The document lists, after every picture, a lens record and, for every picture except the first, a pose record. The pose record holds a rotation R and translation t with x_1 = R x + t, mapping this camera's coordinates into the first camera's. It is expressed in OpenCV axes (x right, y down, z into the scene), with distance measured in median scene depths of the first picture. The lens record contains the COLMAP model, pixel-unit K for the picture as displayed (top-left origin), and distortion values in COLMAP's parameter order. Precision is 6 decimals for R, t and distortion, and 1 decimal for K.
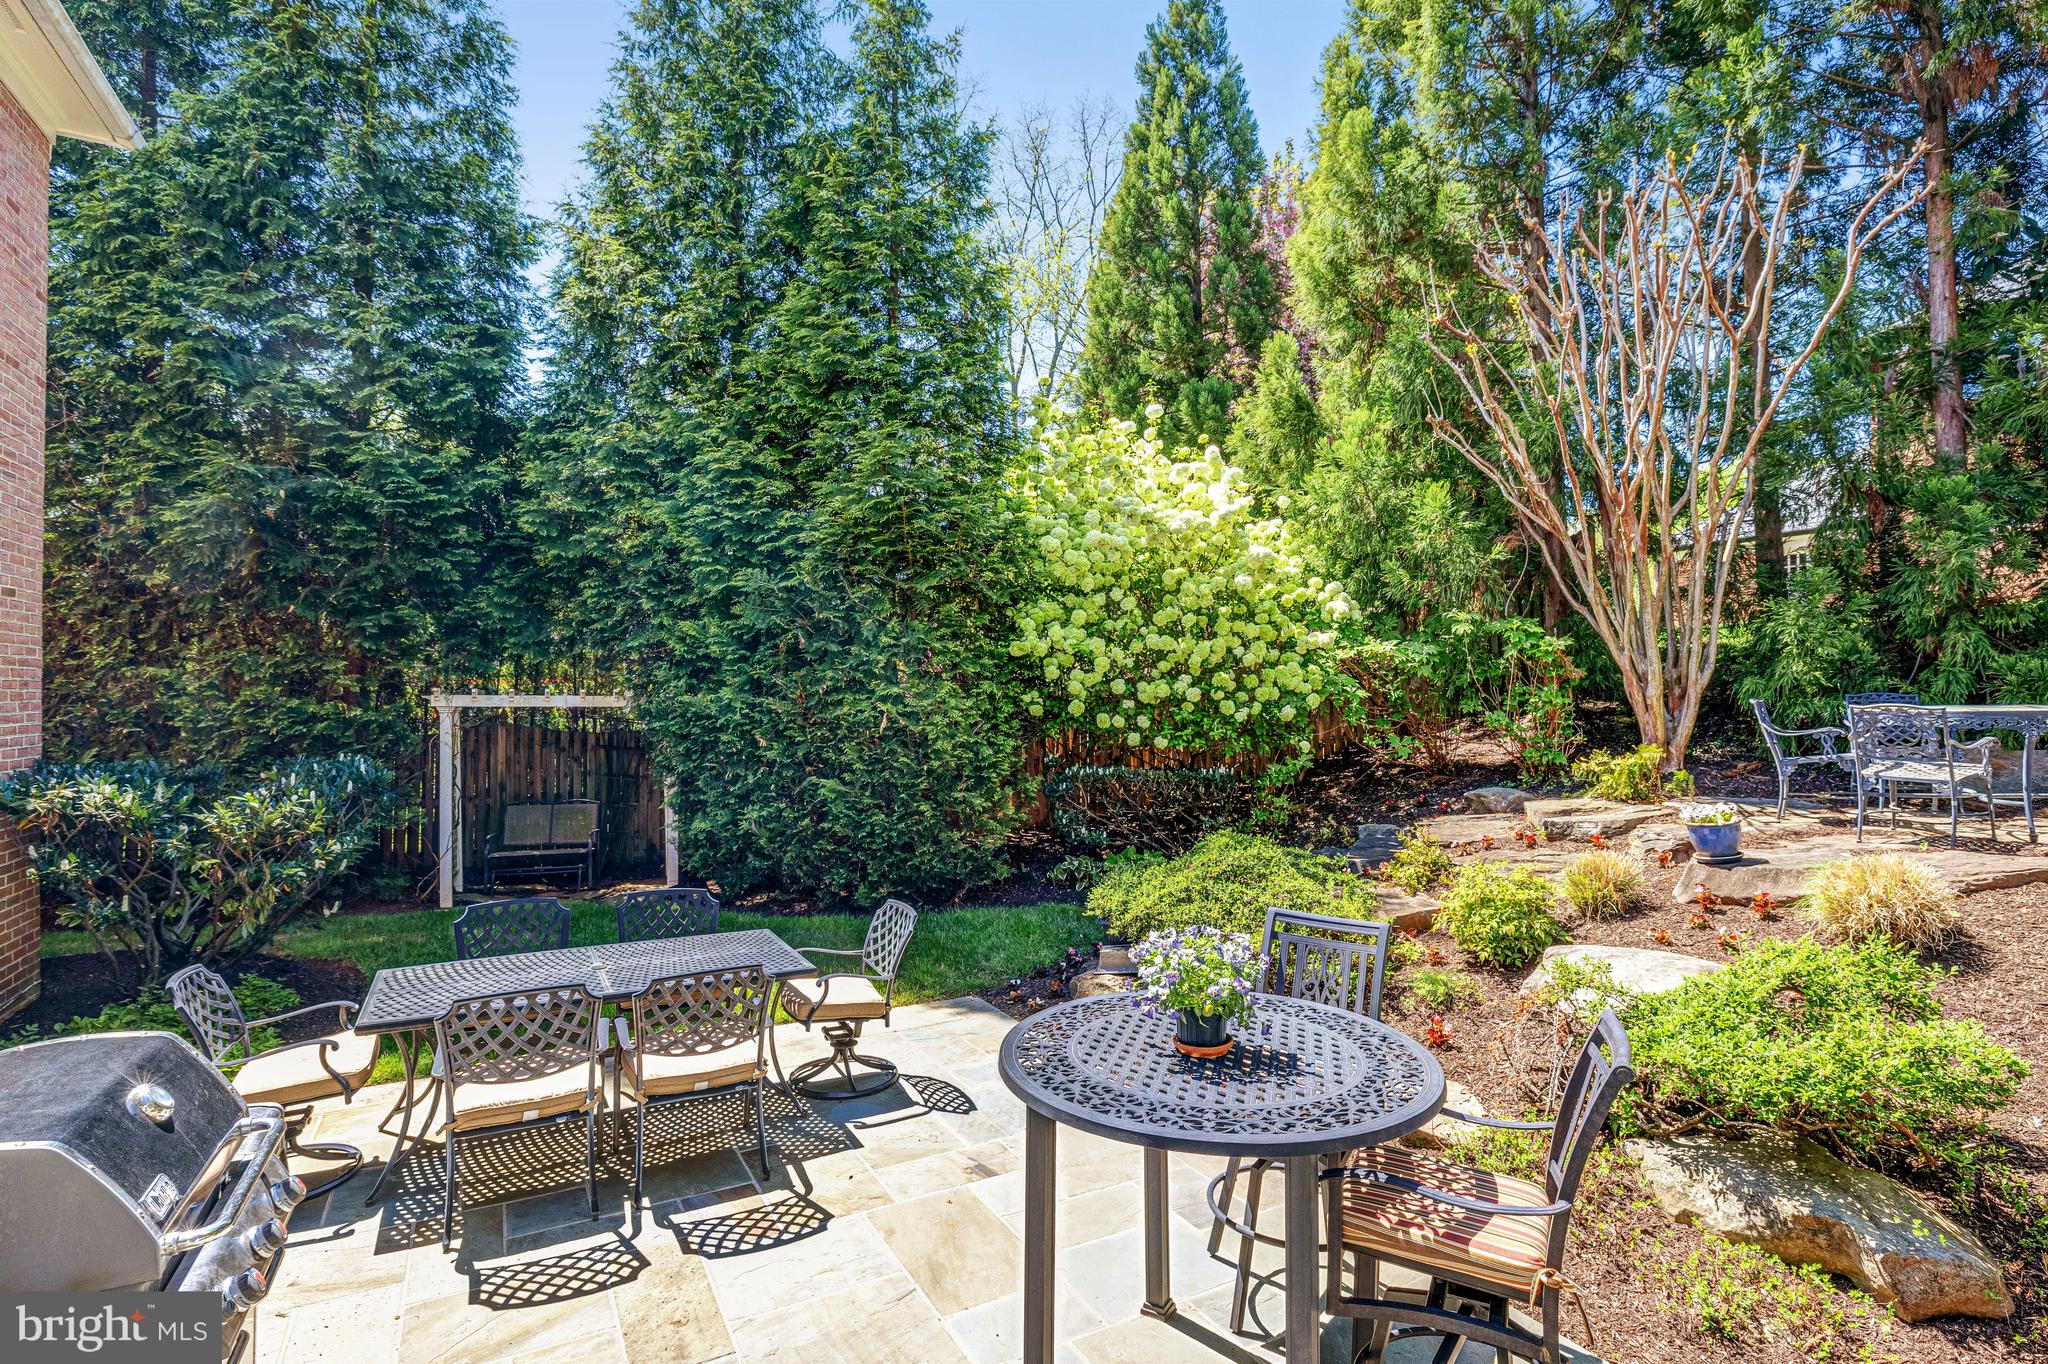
lens RADIAL K [[955.6, 0, 1022.2], [0, 955.6, 687.9], [0, 0, 1]] dist [-0.000141, 0.000064]
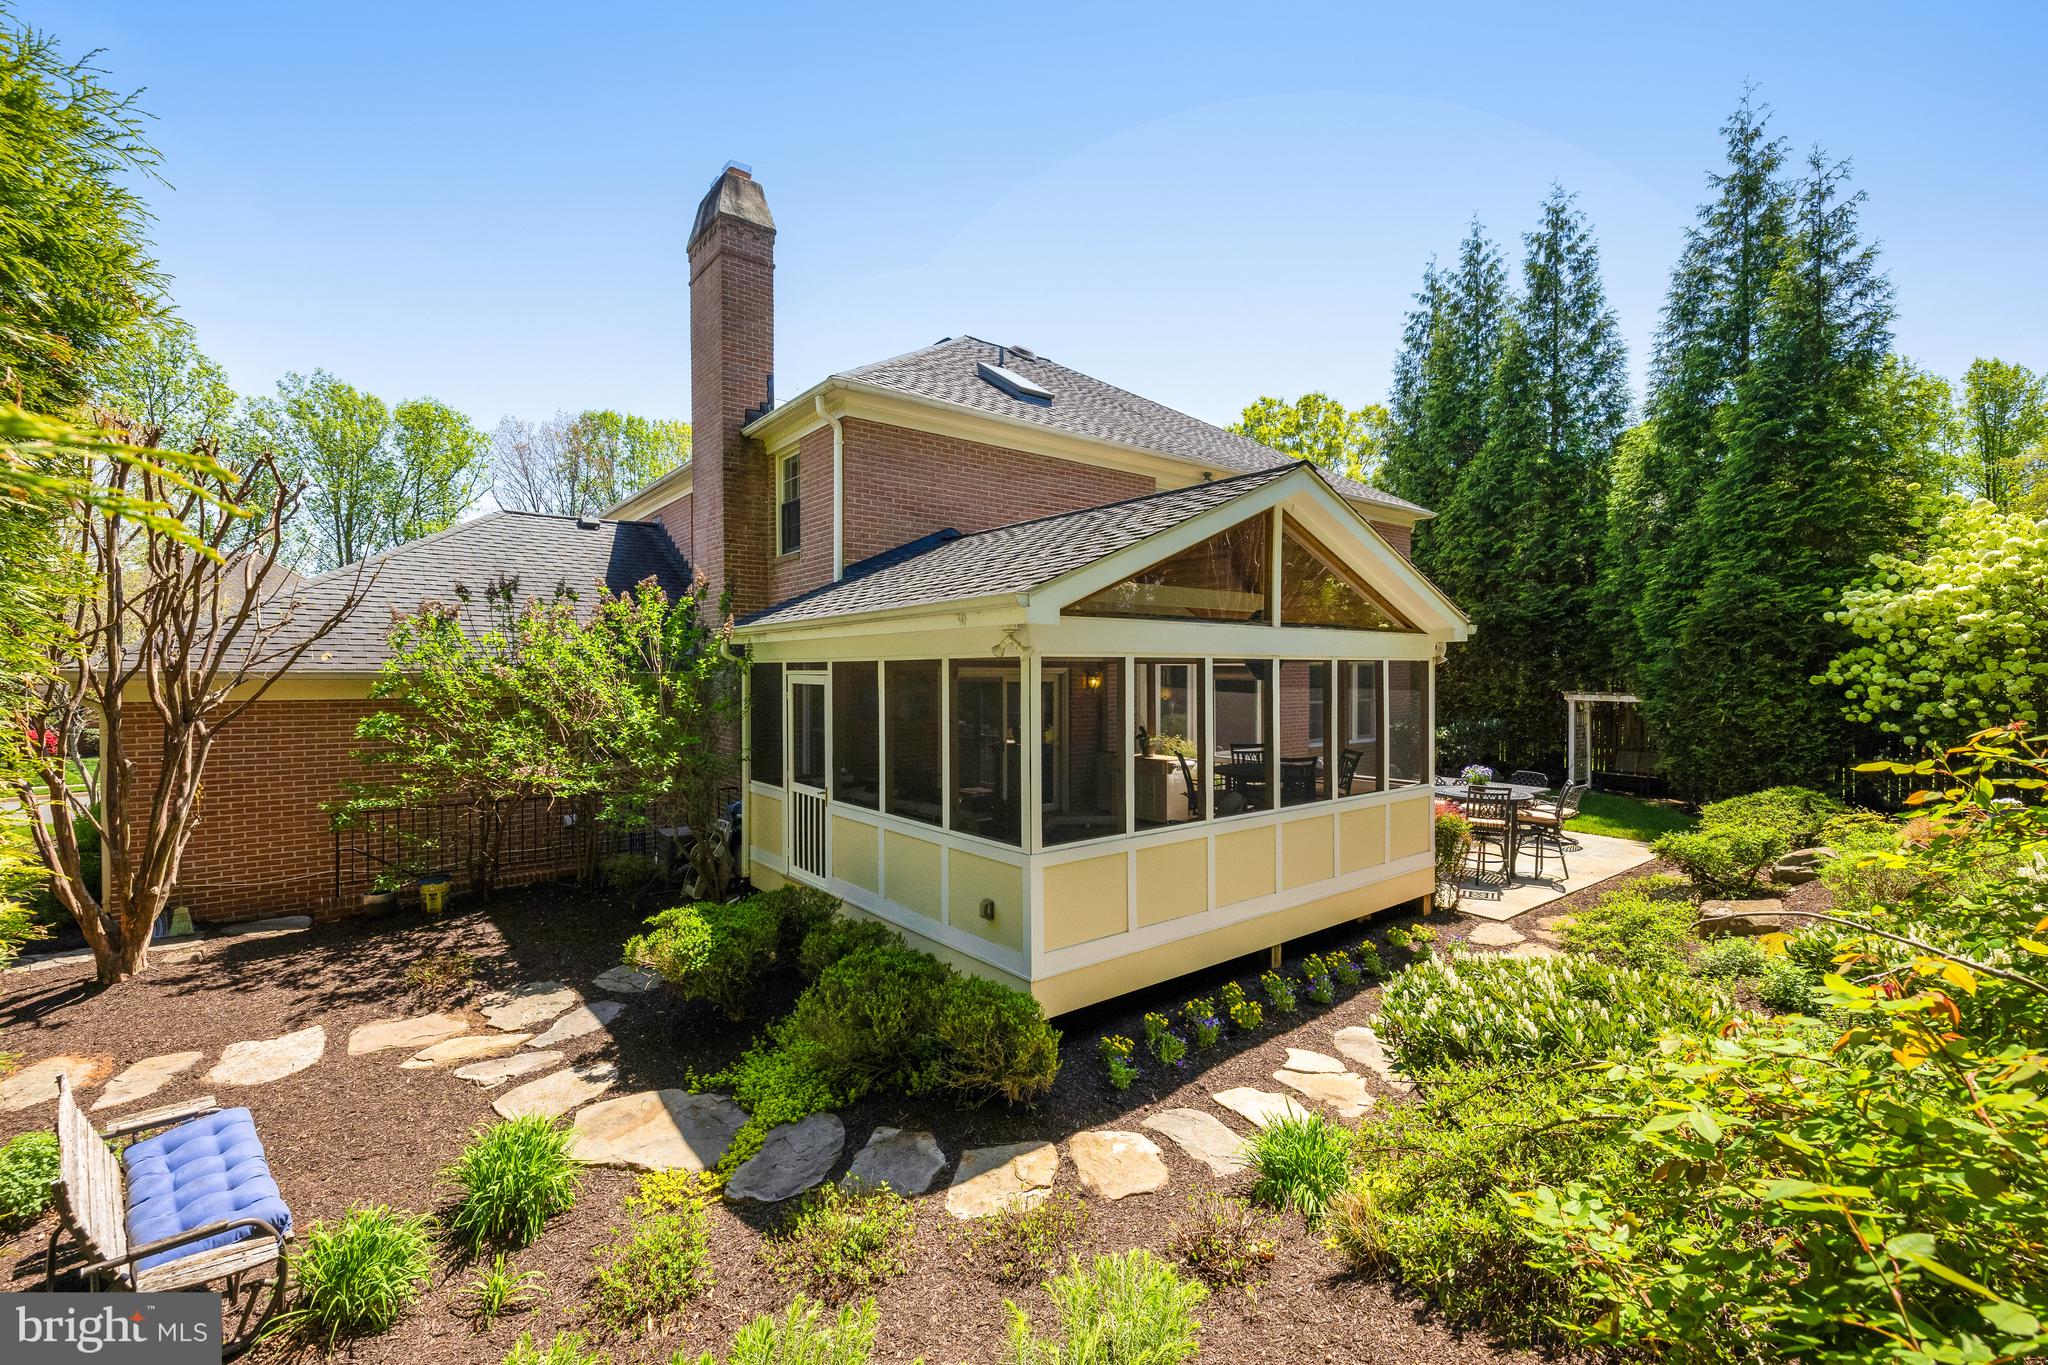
lens RADIAL K [[878.9, 0, 1025.2], [0, 878.9, 672.2], [0, 0, 1]] dist [-0.000050, -0.000072]
pose [[0.168837, 0.008614, -0.985606, 1.250003], [0.014688, 0.999829, 0.011255, -0.090184], [0.985535, -0.016377, 0.168682, -0.607080]]
